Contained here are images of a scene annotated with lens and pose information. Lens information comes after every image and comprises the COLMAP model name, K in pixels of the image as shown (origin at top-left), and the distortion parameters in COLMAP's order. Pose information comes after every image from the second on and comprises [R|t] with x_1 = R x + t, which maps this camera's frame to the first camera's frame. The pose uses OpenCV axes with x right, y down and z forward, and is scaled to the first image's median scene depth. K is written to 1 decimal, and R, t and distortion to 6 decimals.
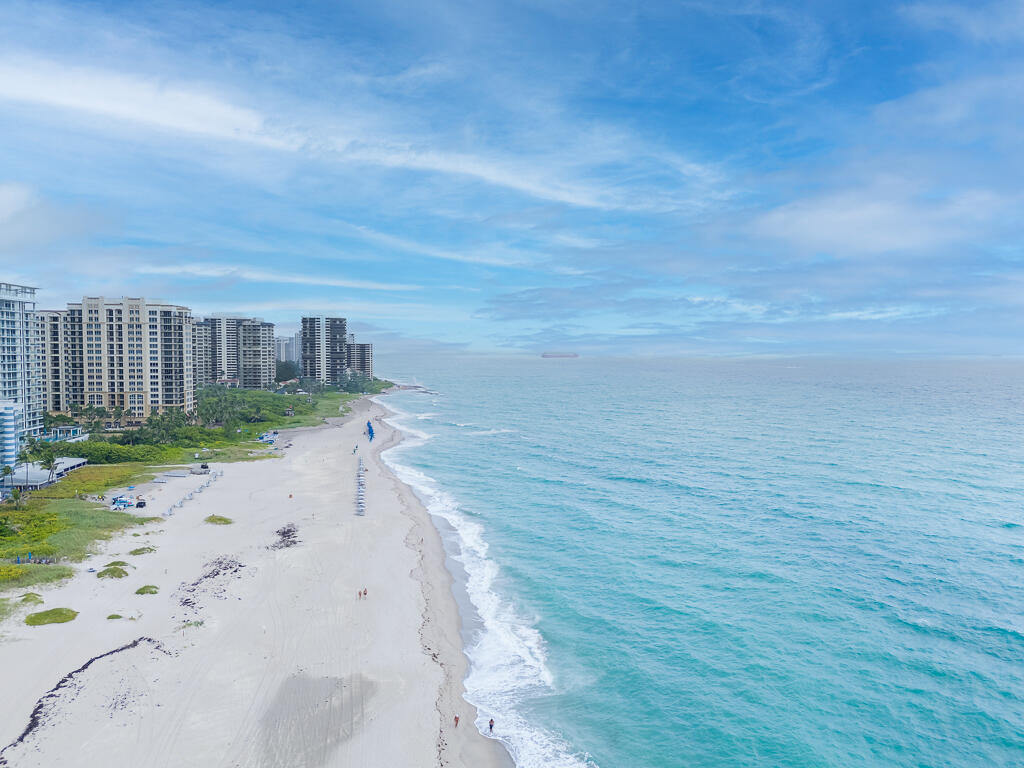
lens RADIAL K [[760.2, 0, 514.3], [0, 760.2, 386.2], [0, 0, 1]] dist [0.061156, -0.052187]
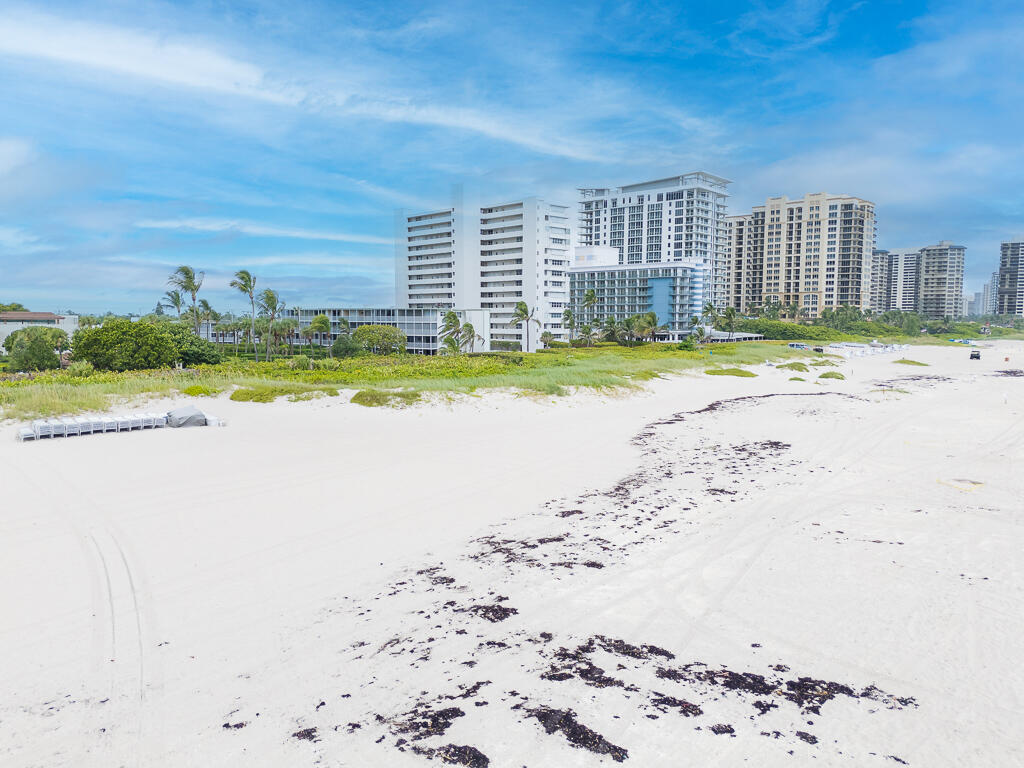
lens RADIAL K [[760.2, 0, 514.3], [0, 760.2, 386.2], [0, 0, 1]] dist [0.061156, -0.052187]
pose [[0.683966, 0.059762, -0.727062, -0.037718], [-0.037929, 0.998204, 0.046368, 0.095792], [0.728527, -0.004138, 0.685004, 0.065066]]
